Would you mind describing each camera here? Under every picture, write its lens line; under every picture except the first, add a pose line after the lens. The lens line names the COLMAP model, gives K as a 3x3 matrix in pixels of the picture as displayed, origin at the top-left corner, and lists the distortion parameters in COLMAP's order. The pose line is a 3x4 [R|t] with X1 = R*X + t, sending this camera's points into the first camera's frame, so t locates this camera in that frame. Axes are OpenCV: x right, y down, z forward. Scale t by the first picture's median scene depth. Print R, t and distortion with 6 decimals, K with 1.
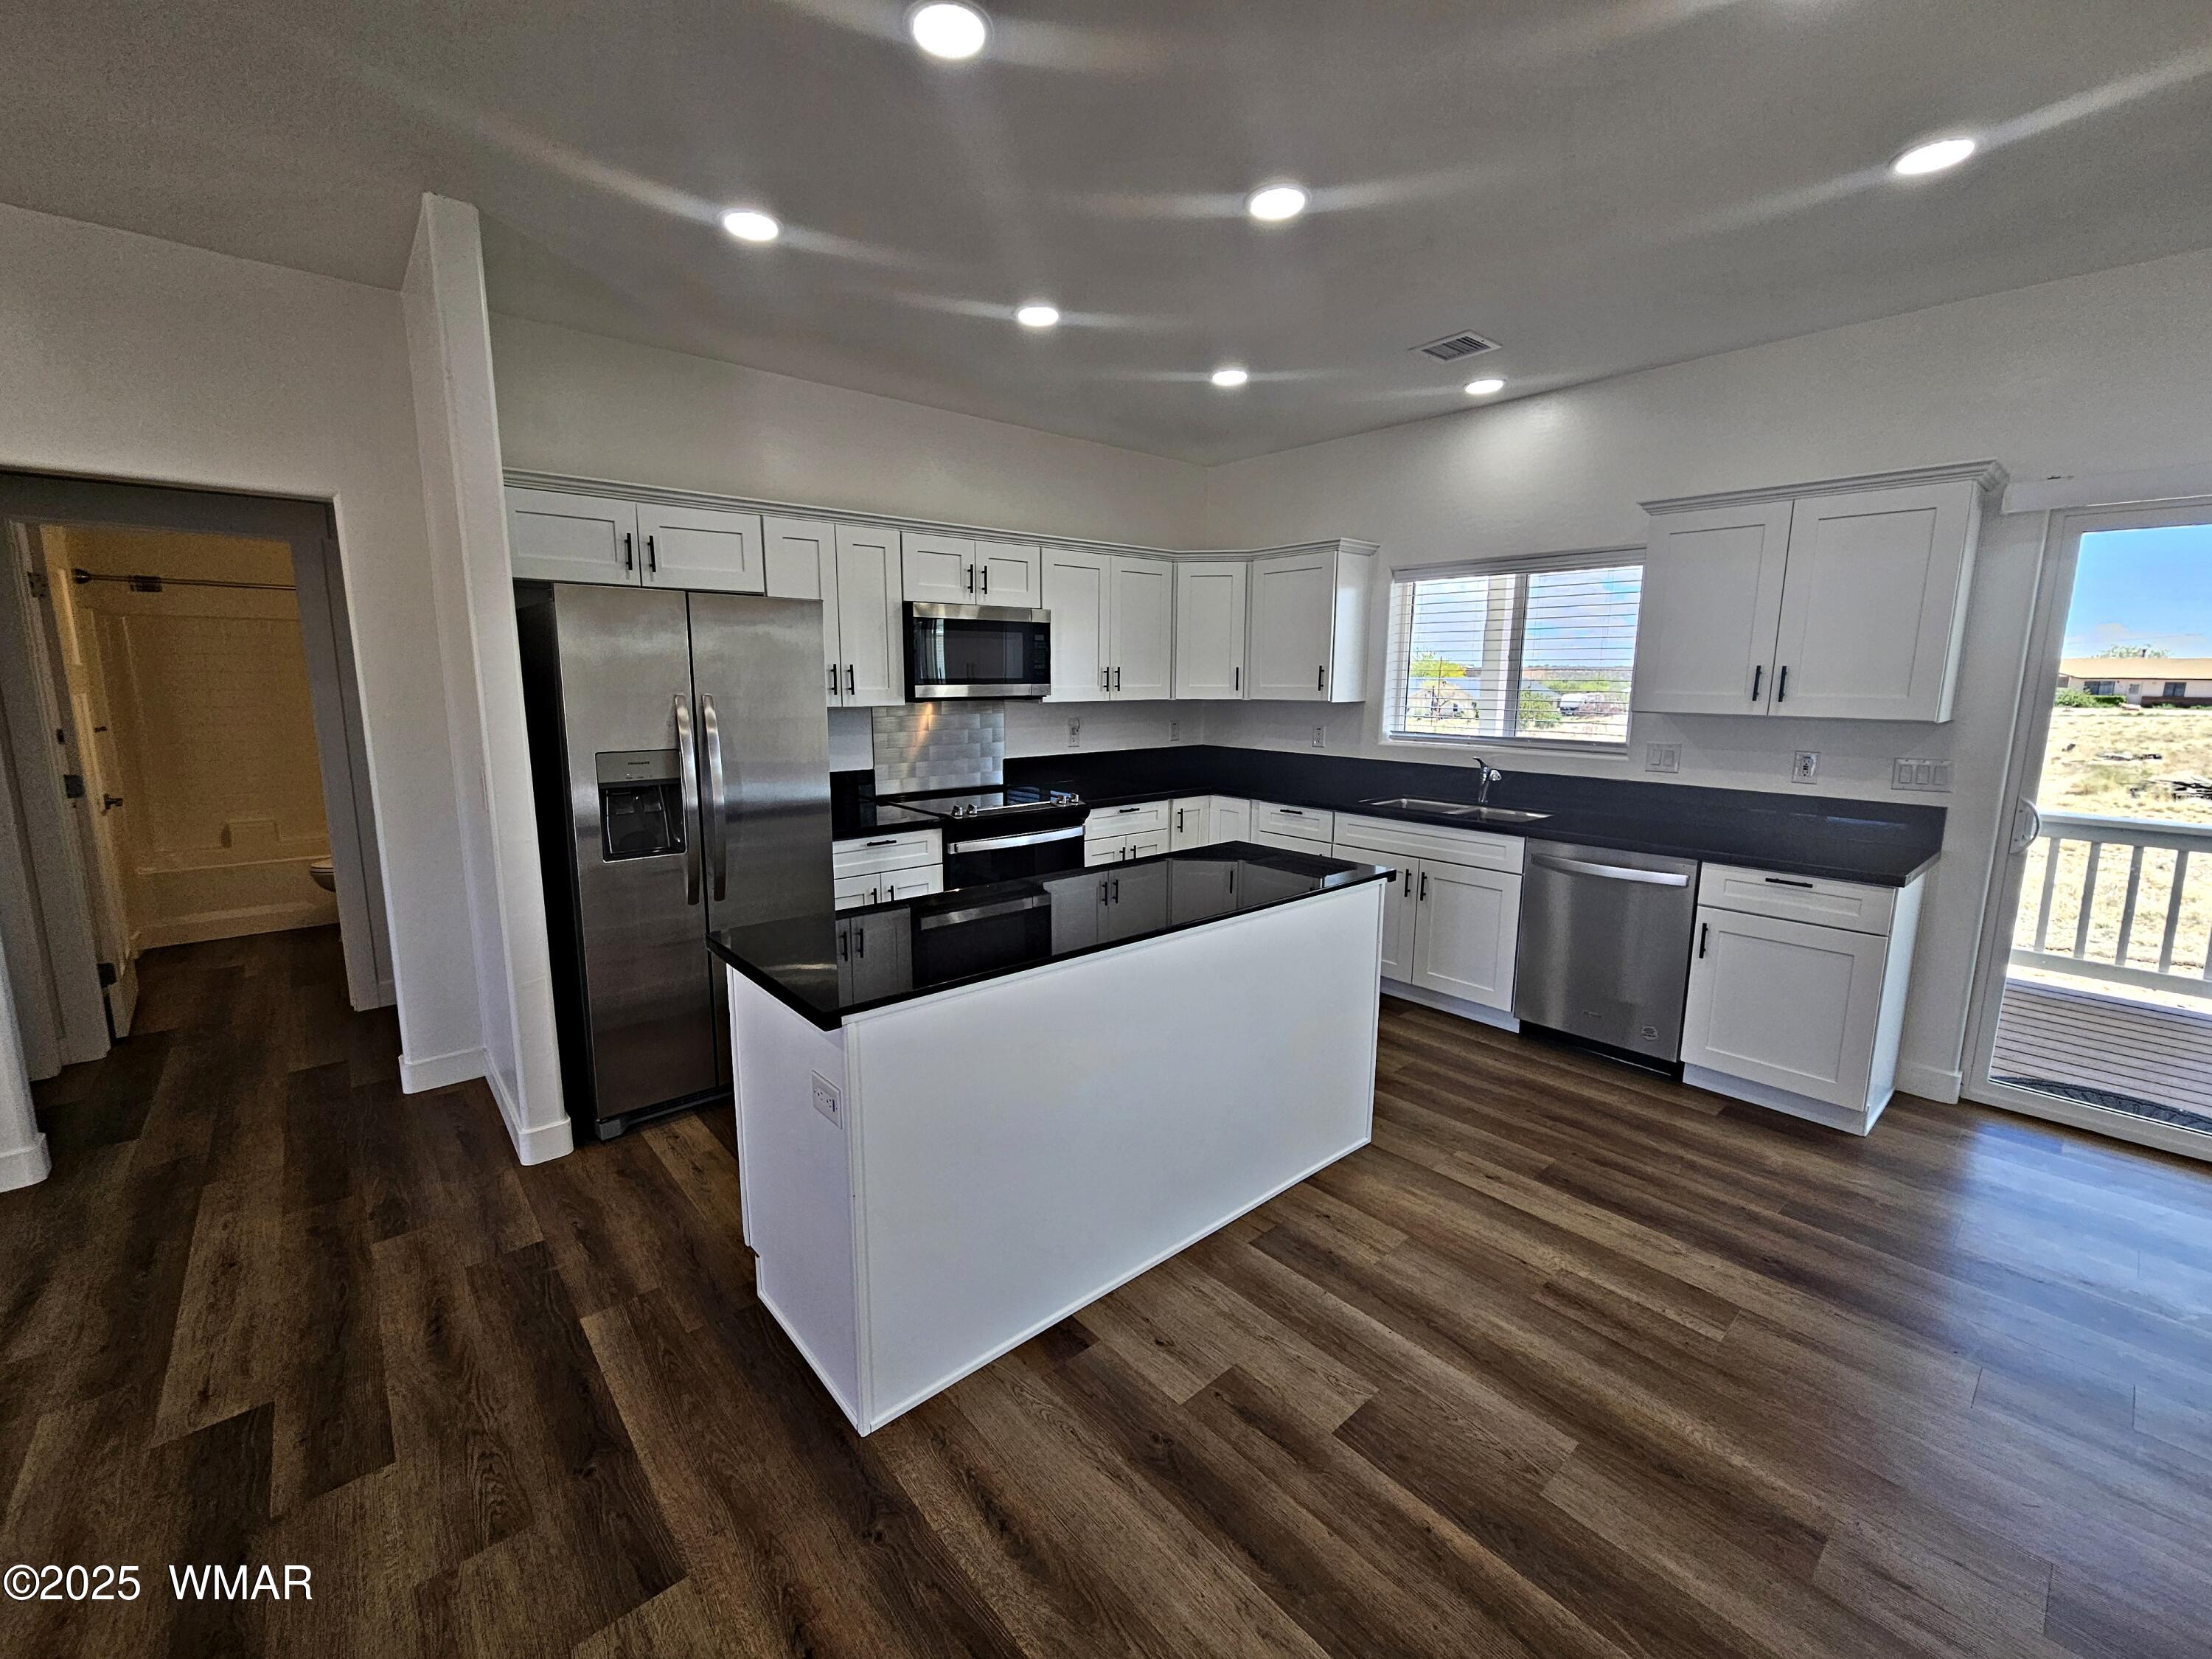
lens RADIAL K [[909.2, 0, 1091.8], [0, 909.2, 815.5], [0, 0, 1]] dist [-0.006618, 0.003387]
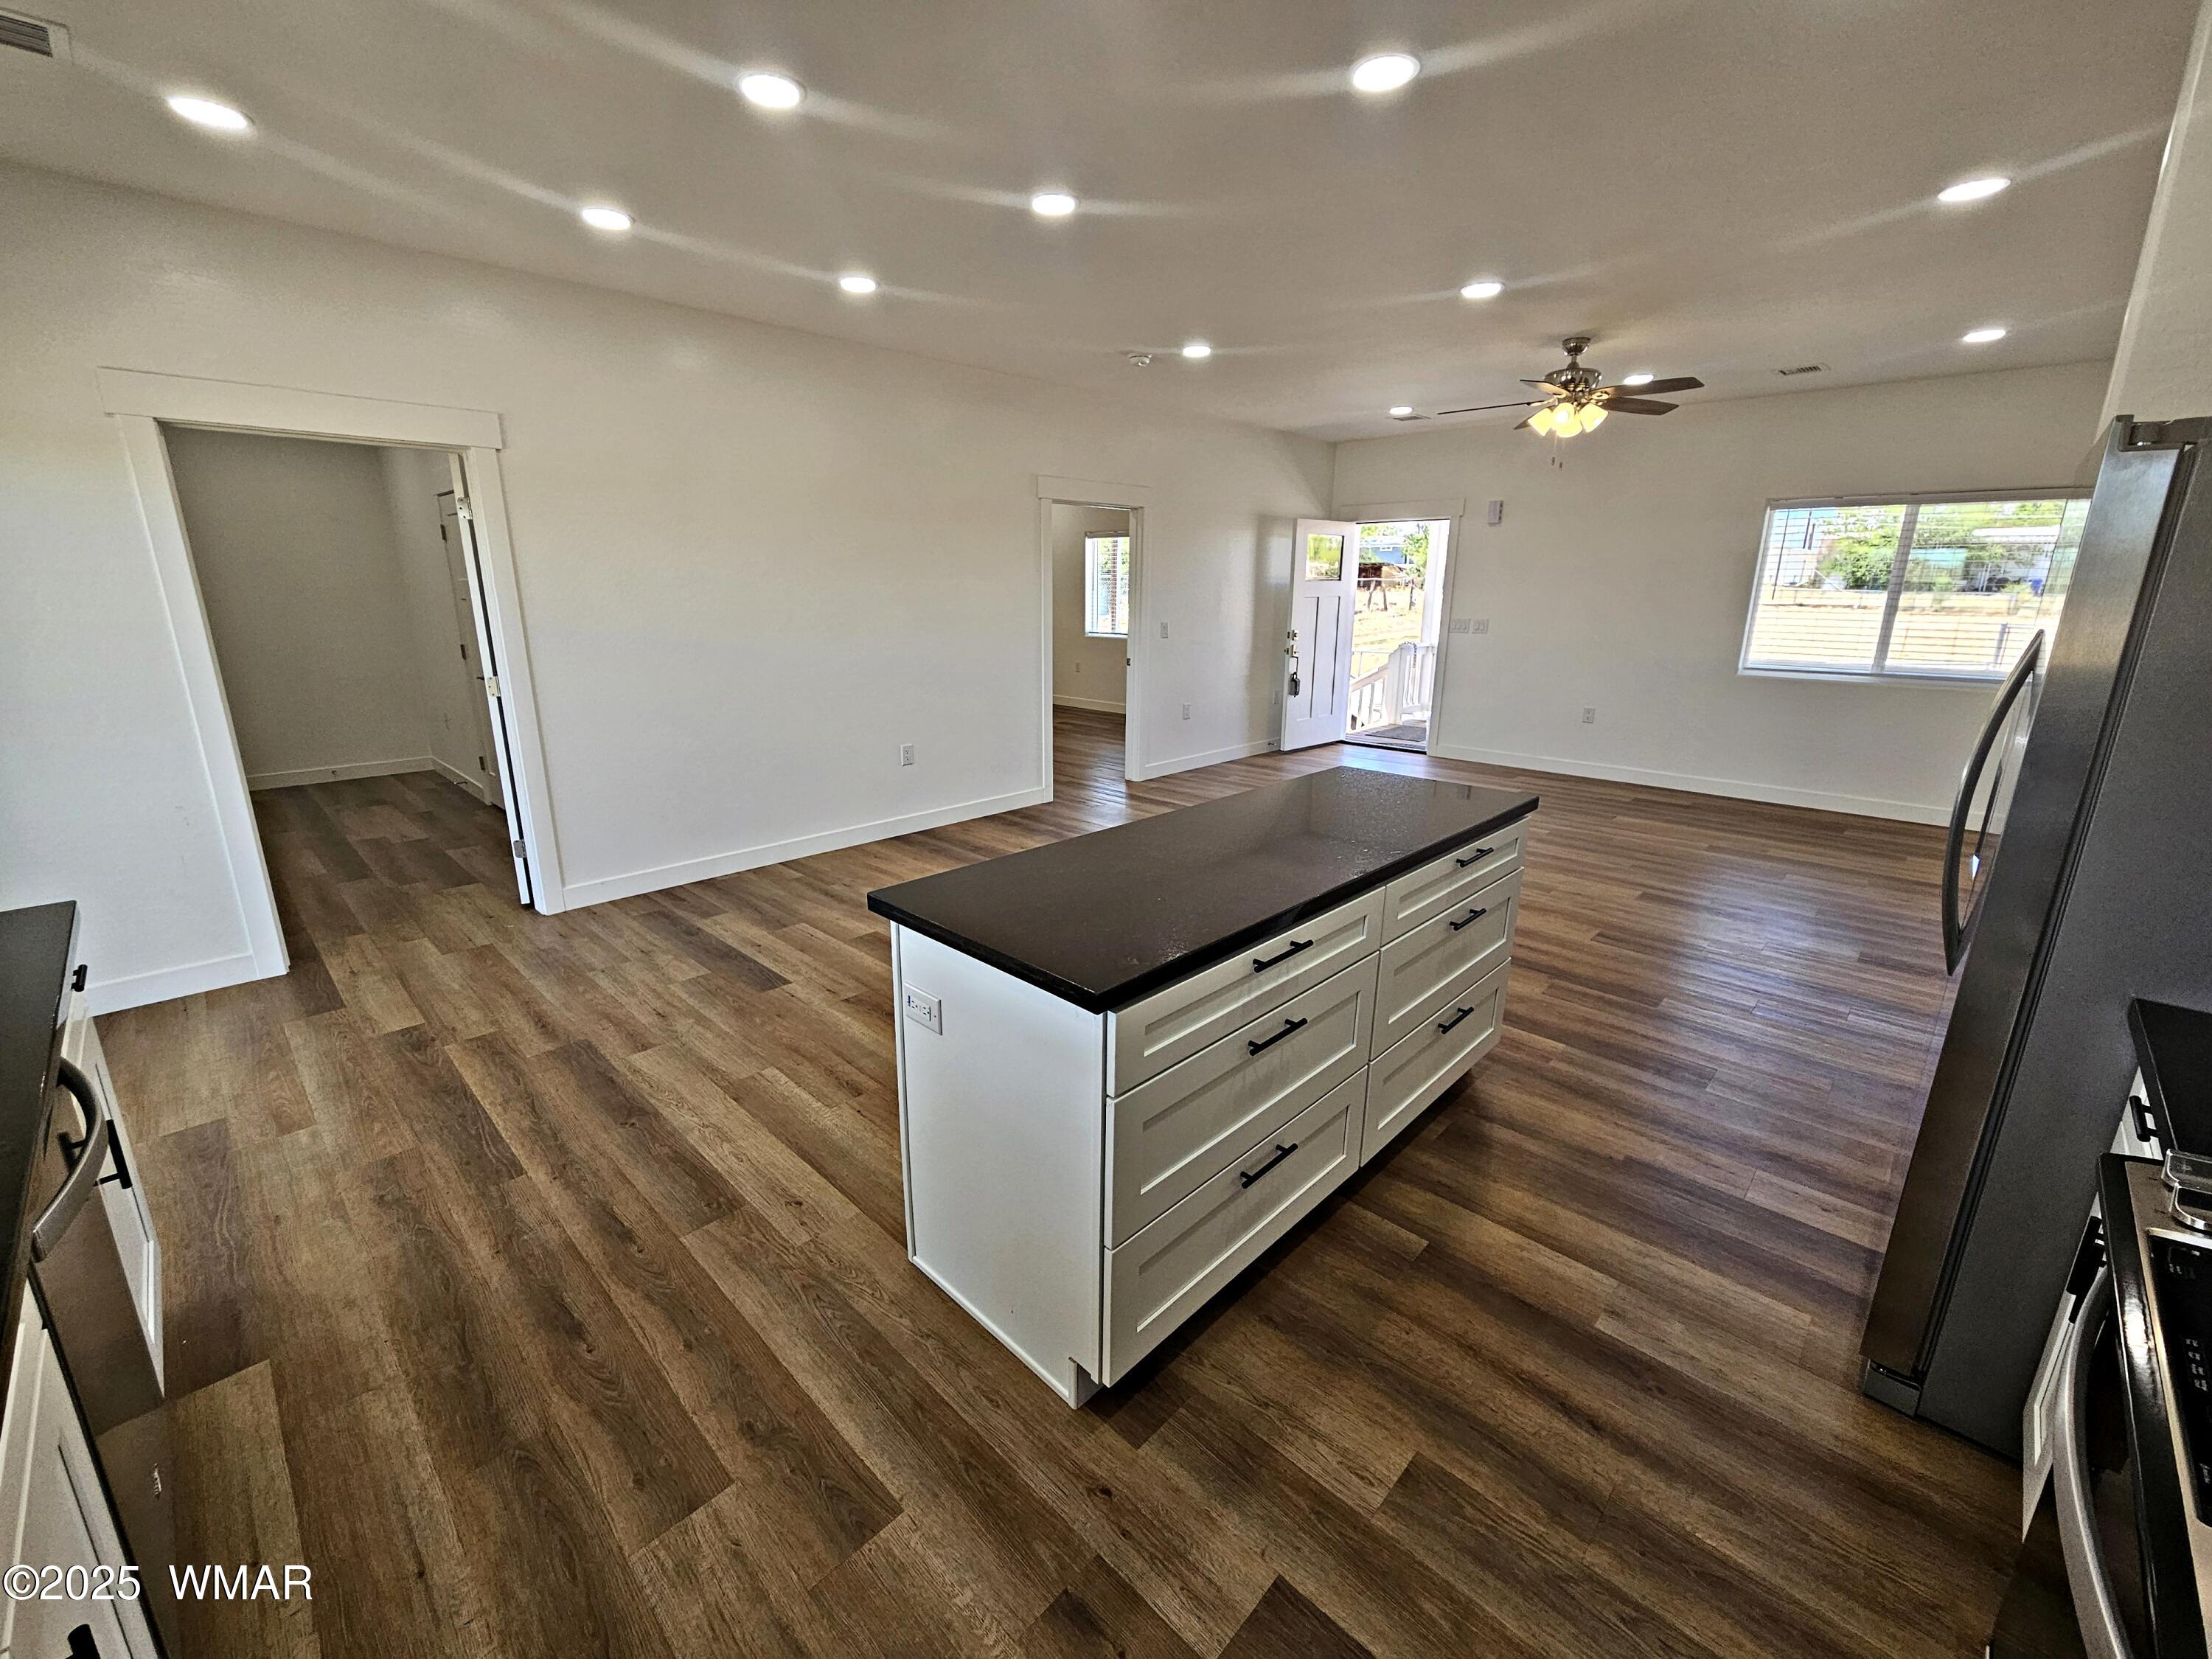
lens RADIAL K [[909.2, 0, 1099.2], [0, 909.2, 825.5], [0, 0, 1]] dist [-0.006618, 0.003387]
pose [[-0.995787, 0.015263, -0.090414, 0.209712], [-0.022576, 0.914882, 0.403091, -0.232949], [0.088871, 0.403434, -0.910683, 1.475358]]
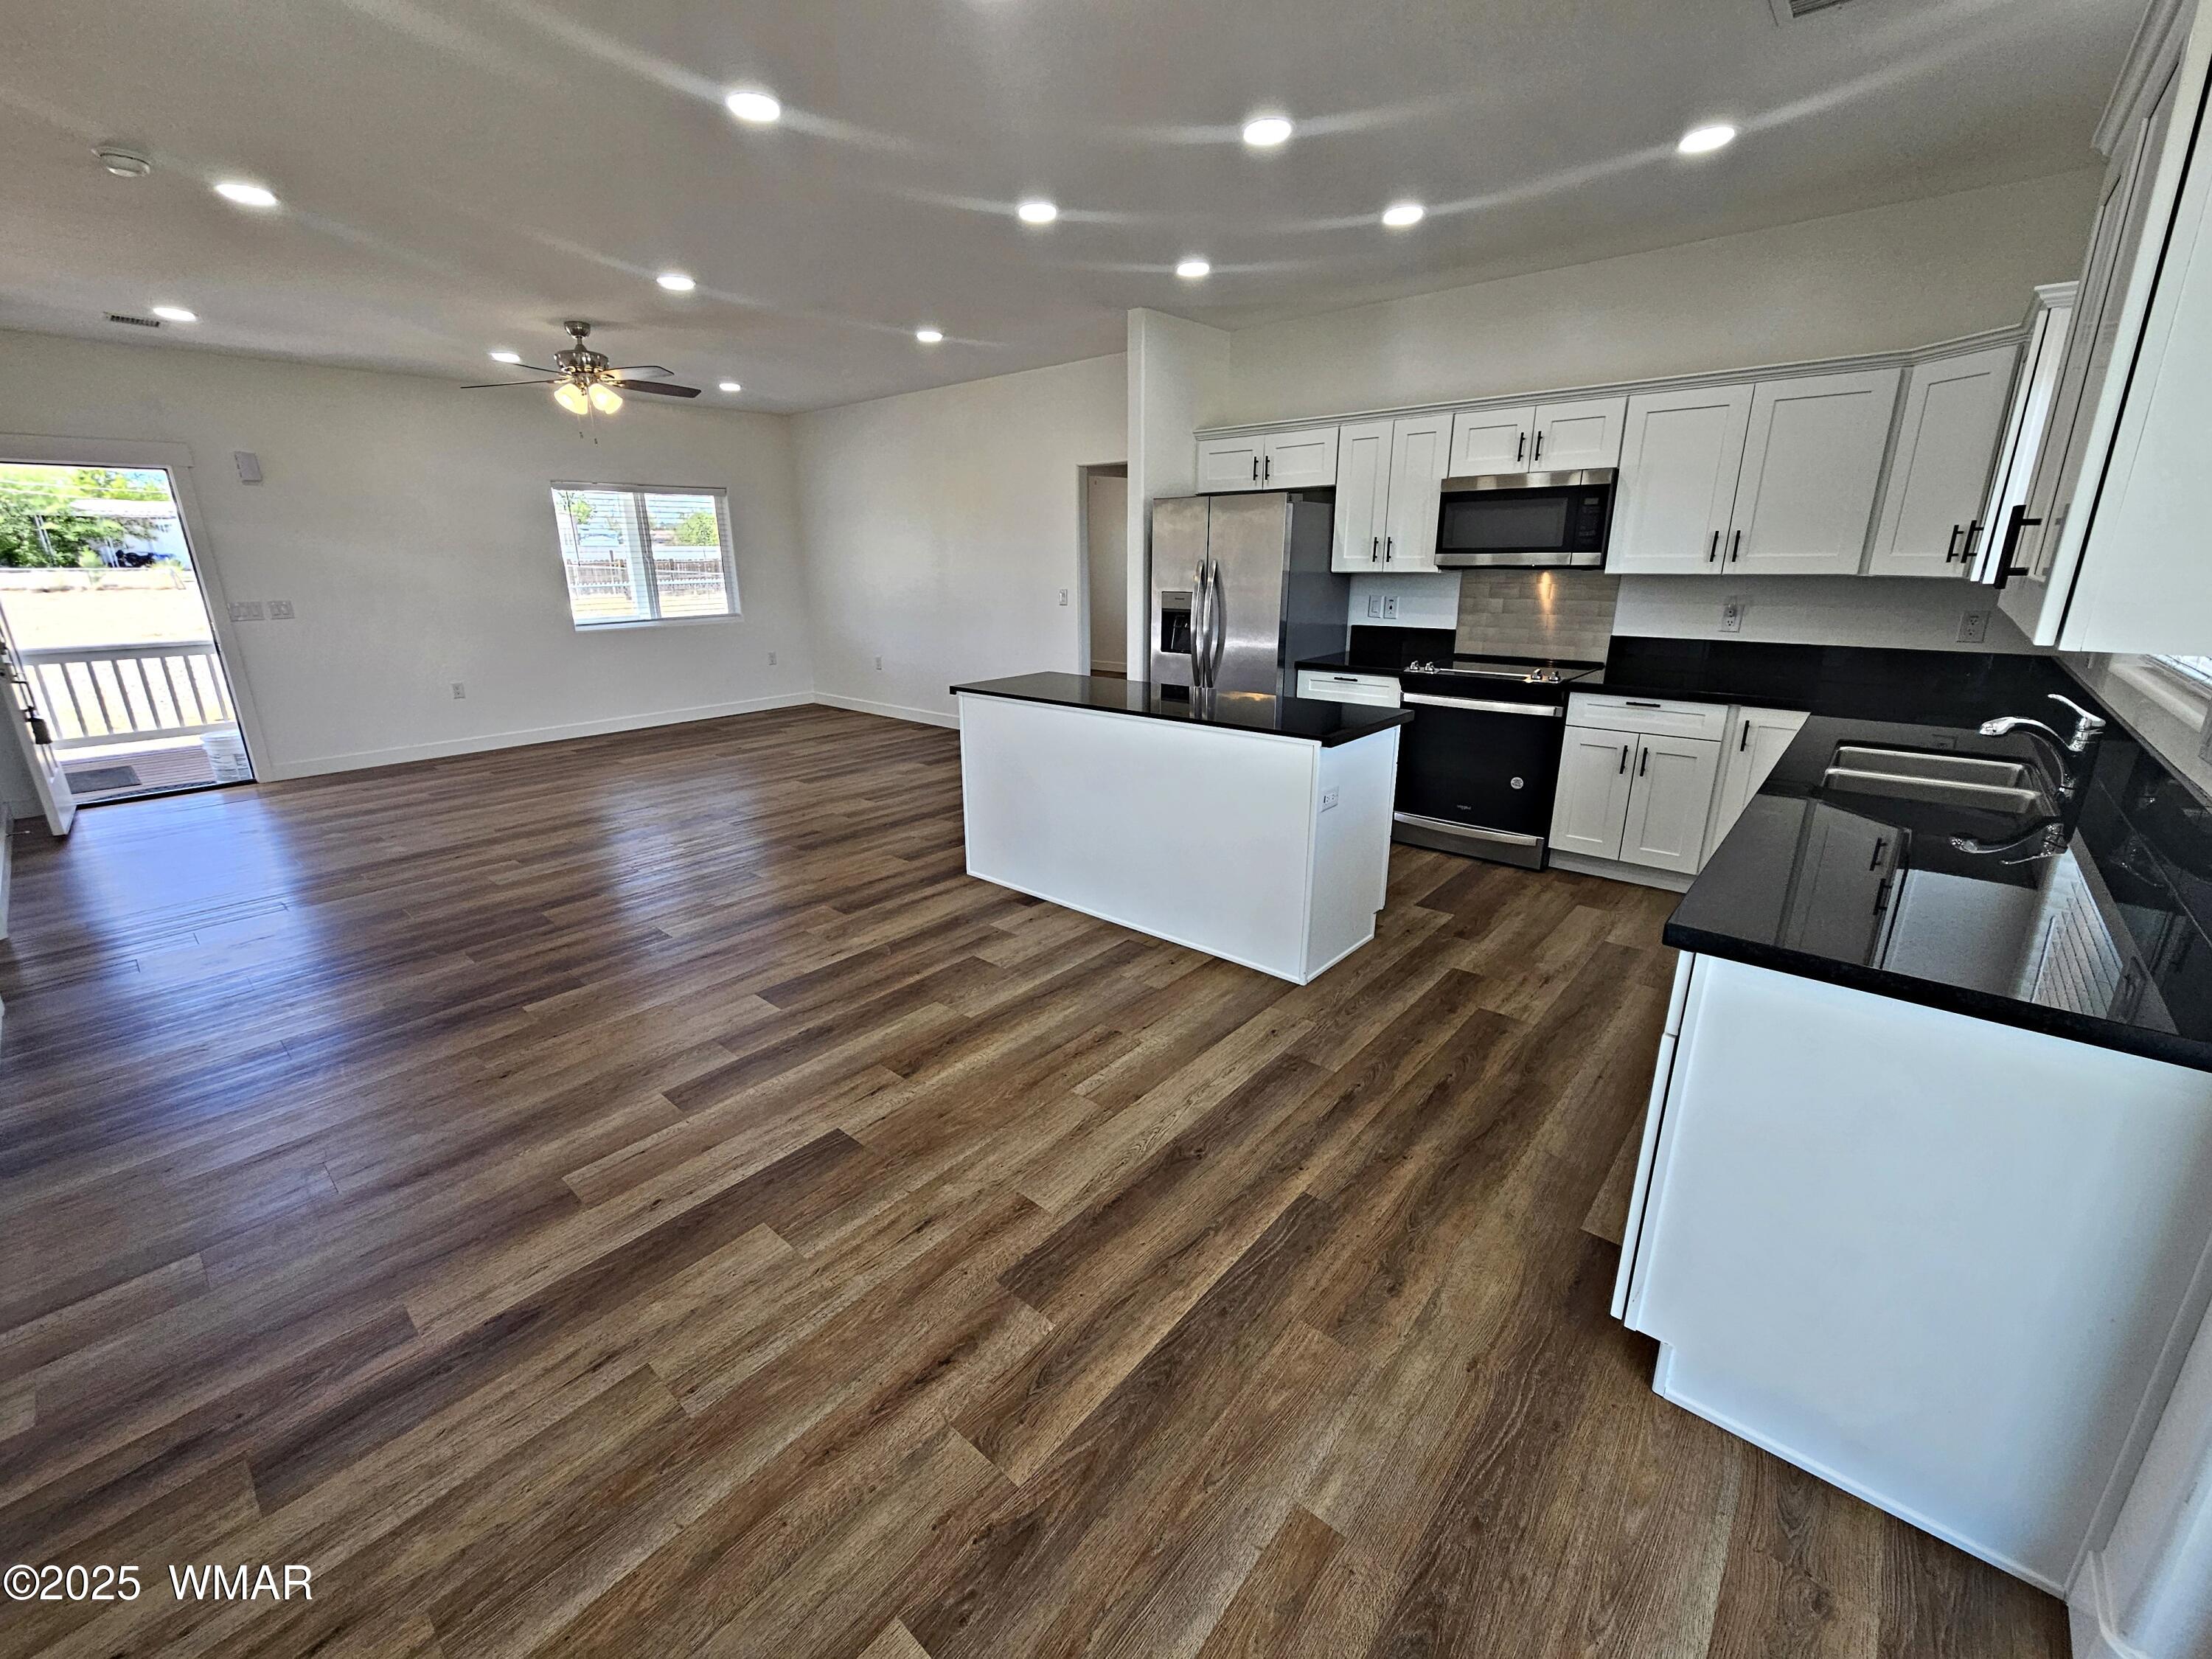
lens RADIAL K [[909.2, 0, 1074.9], [0, 909.2, 821.1], [0, 0, 1]] dist [-0.006618, 0.003387]
pose [[0.129138, 0.278787, -0.951631, 1.214121], [-0.139796, 0.955200, 0.260862, -0.073530], [0.981723, 0.099347, 0.162326, 0.516339]]
